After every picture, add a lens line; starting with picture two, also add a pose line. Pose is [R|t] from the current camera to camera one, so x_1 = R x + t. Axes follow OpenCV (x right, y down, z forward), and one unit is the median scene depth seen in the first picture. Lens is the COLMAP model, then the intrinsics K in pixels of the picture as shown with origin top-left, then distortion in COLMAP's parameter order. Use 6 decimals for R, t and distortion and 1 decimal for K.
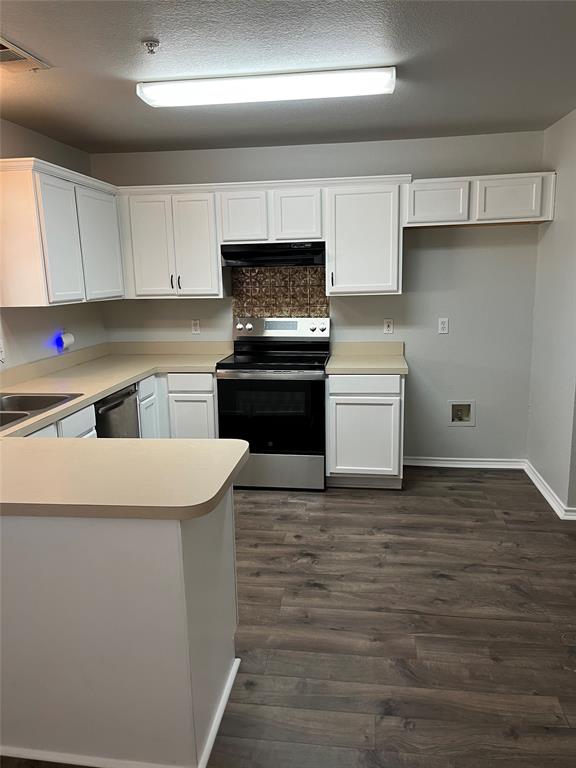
lens RADIAL K [[579.6, 0, 291.9], [0, 579.6, 389.5], [0, 0, 1]] dist [0.037742, -0.022926]
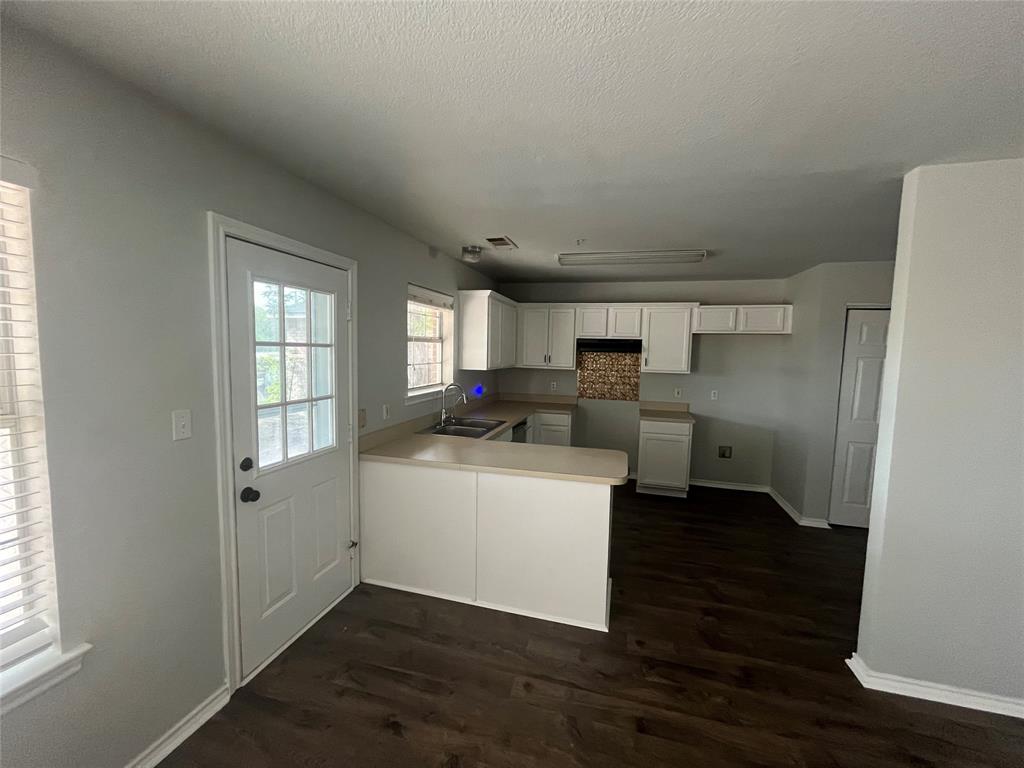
lens RADIAL K [[417.5, 0, 516.5], [0, 417.5, 385.1], [0, 0, 1]] dist [-0.003275, 0.000005]
pose [[0.991249, 0.057198, -0.118974, -0.148320], [-0.070497, 0.991343, -0.110763, 0.028724], [0.111609, 0.118181, 0.986700, -0.186964]]
